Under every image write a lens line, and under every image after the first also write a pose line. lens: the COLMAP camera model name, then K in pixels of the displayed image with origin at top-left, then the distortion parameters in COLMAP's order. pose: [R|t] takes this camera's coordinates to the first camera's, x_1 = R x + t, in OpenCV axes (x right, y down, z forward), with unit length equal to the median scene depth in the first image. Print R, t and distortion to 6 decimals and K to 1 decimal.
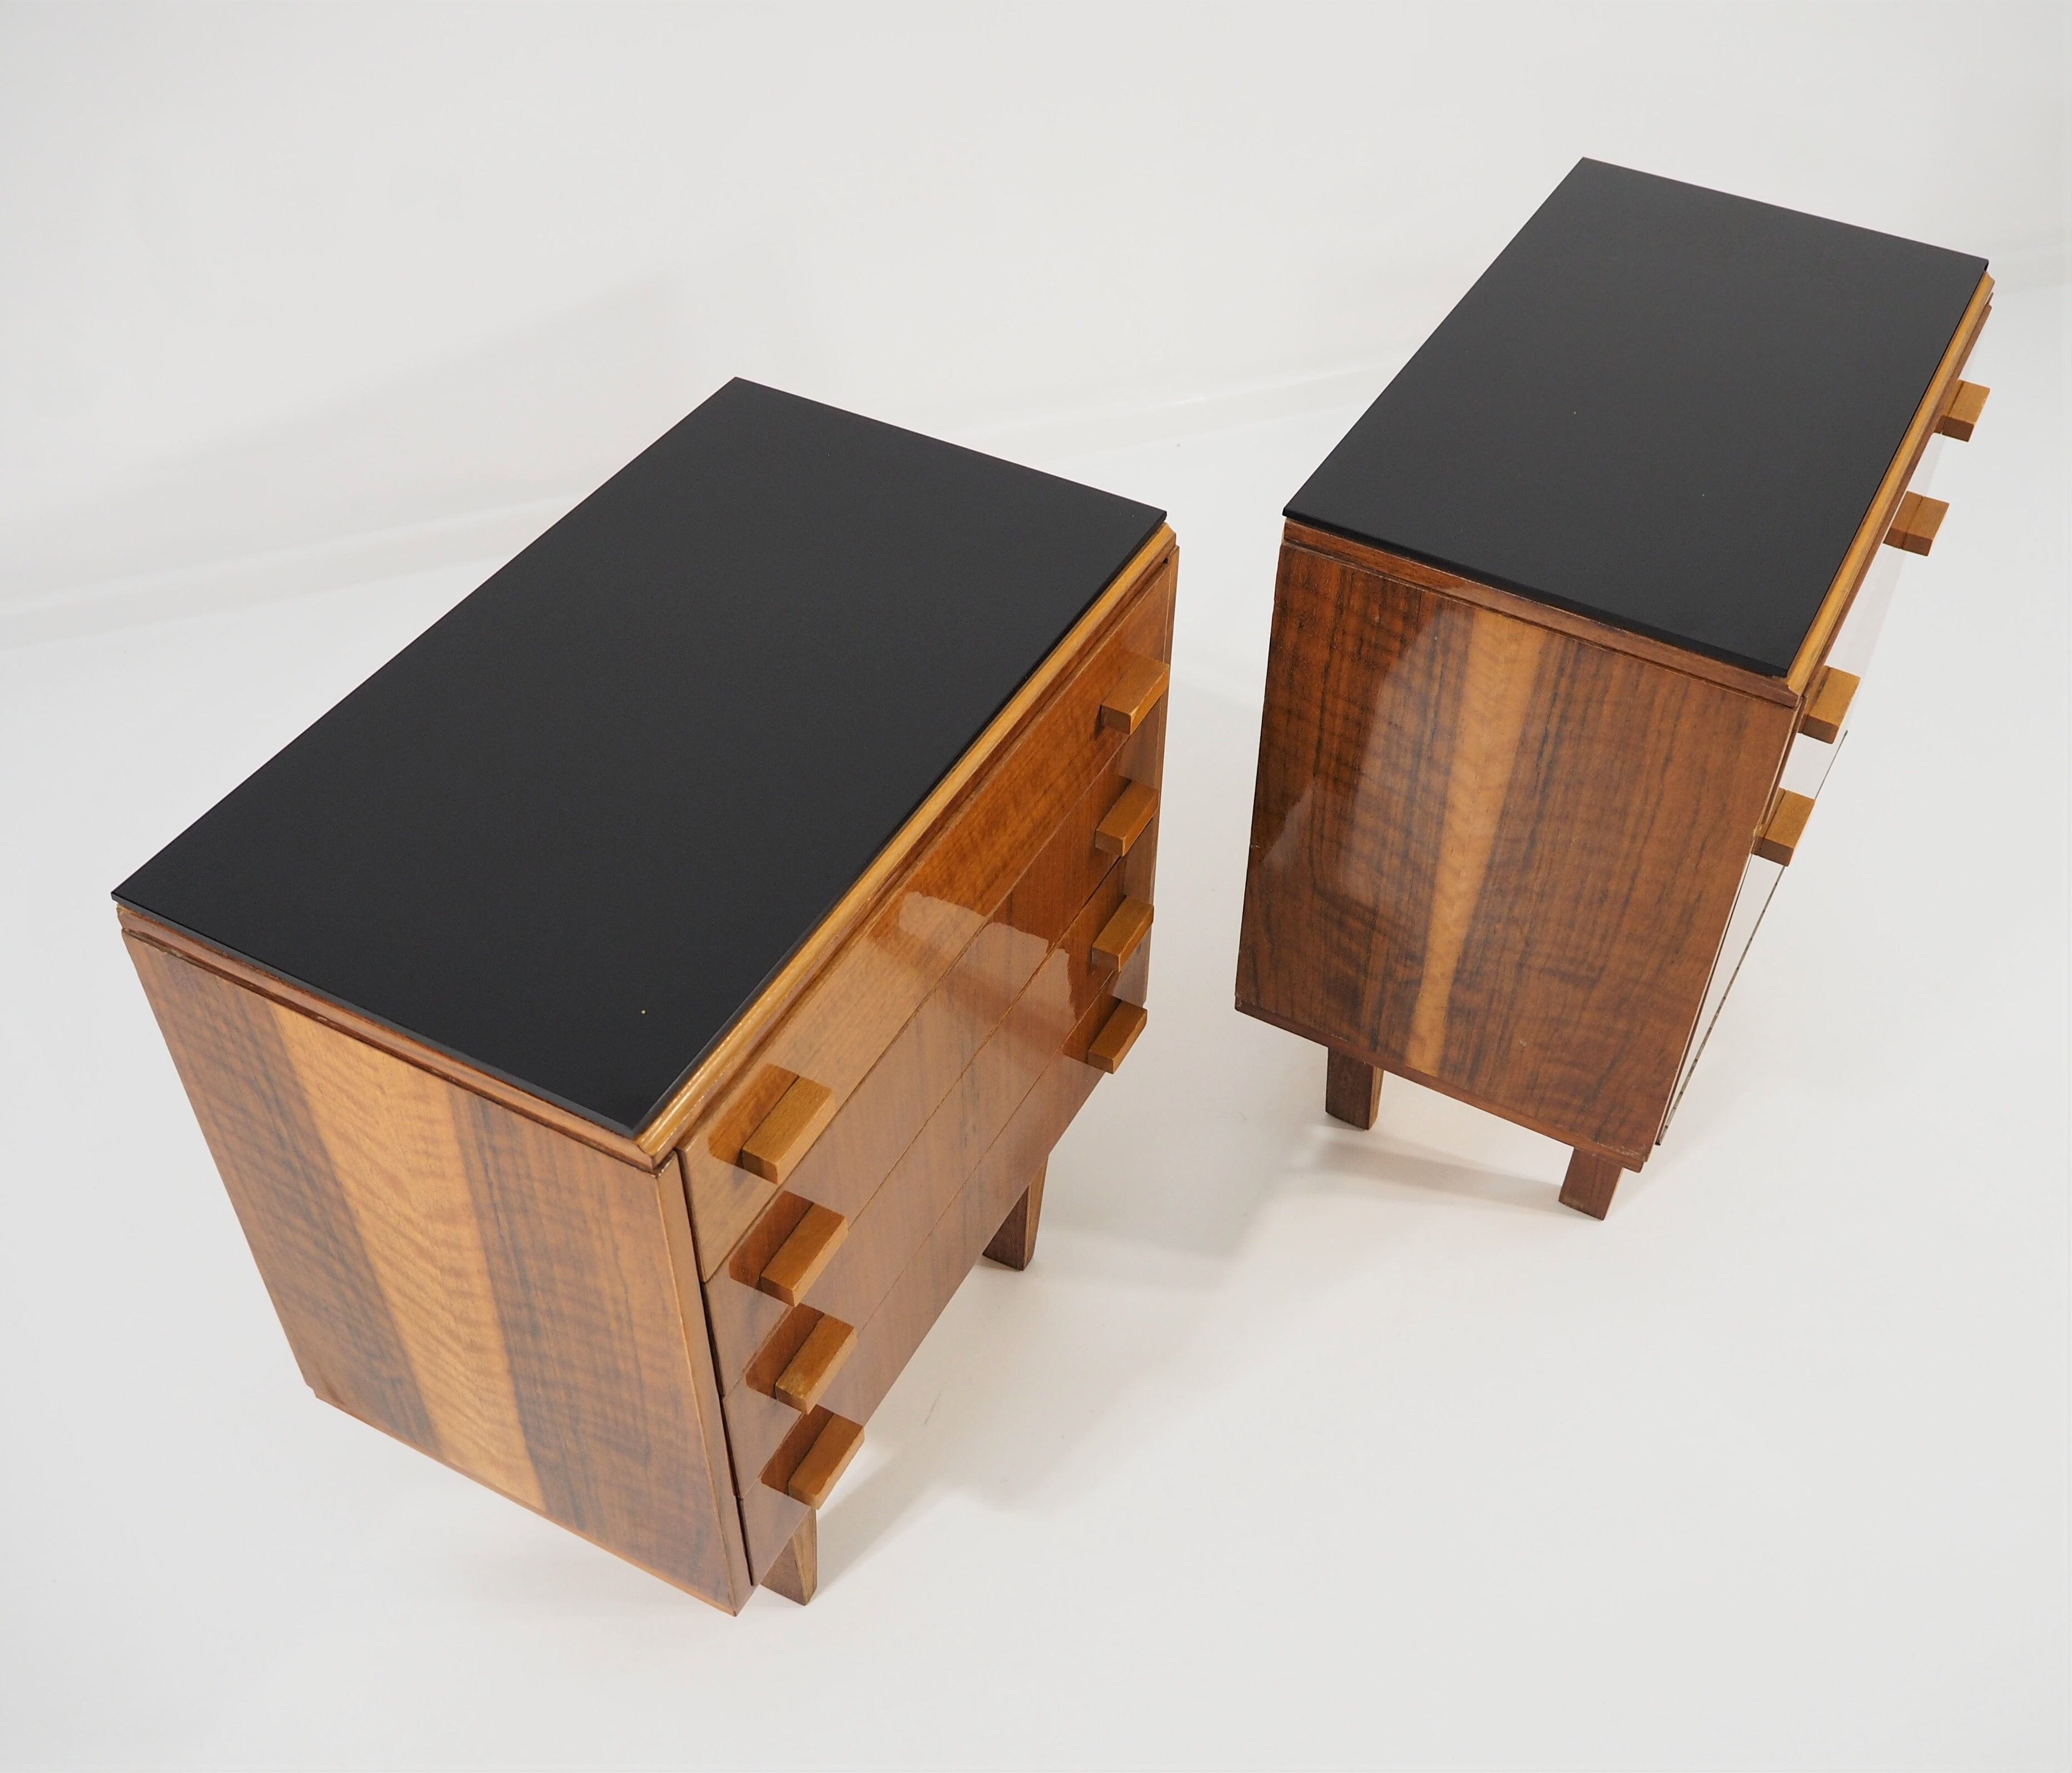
lens RADIAL K [[2147.8, 0, 1052.0], [0, 2147.8, 897.8], [0, 0, 1]] dist [-0.042404, 0.000000]
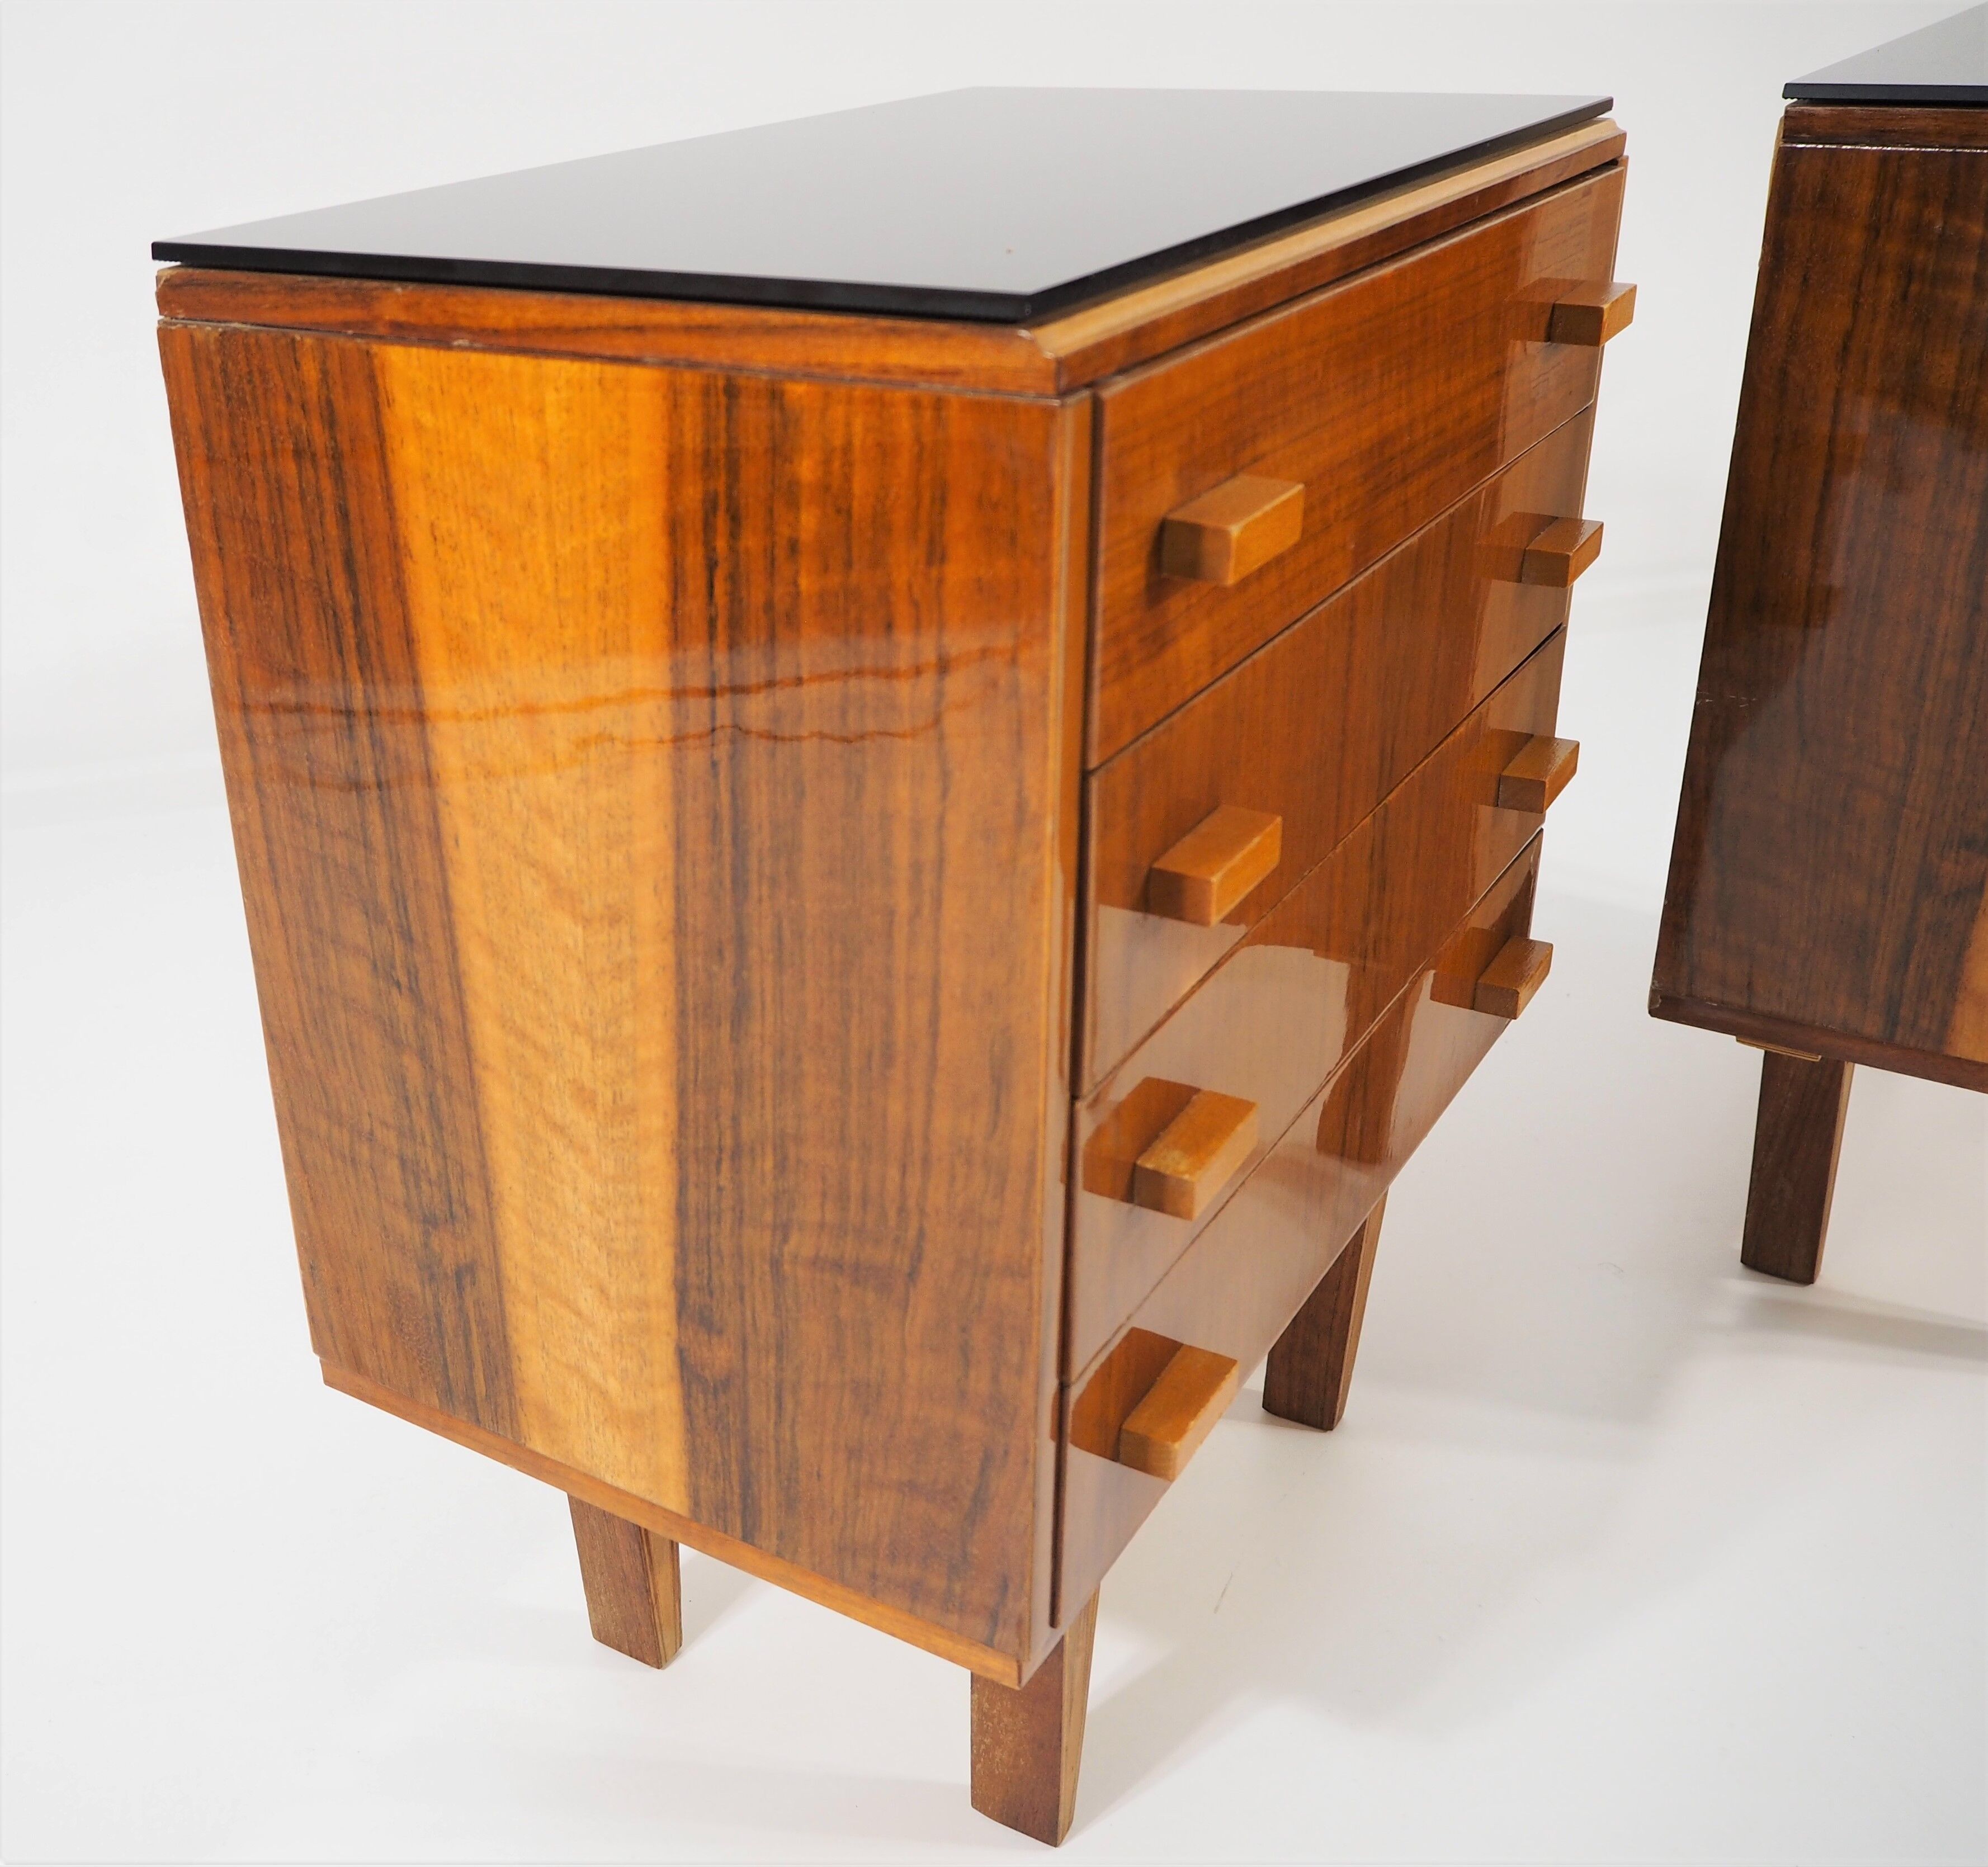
lens RADIAL K [[2159.0, 0, 690.9], [0, 2159.0, 958.4], [0, 0, 1]] dist [-0.037447, 0.000000]
pose [[0.989105, -0.002616, -0.147190, -0.142937], [-0.043067, 0.950958, -0.306306, 0.314916], [0.140773, 0.309308, 0.940485, 0.372510]]
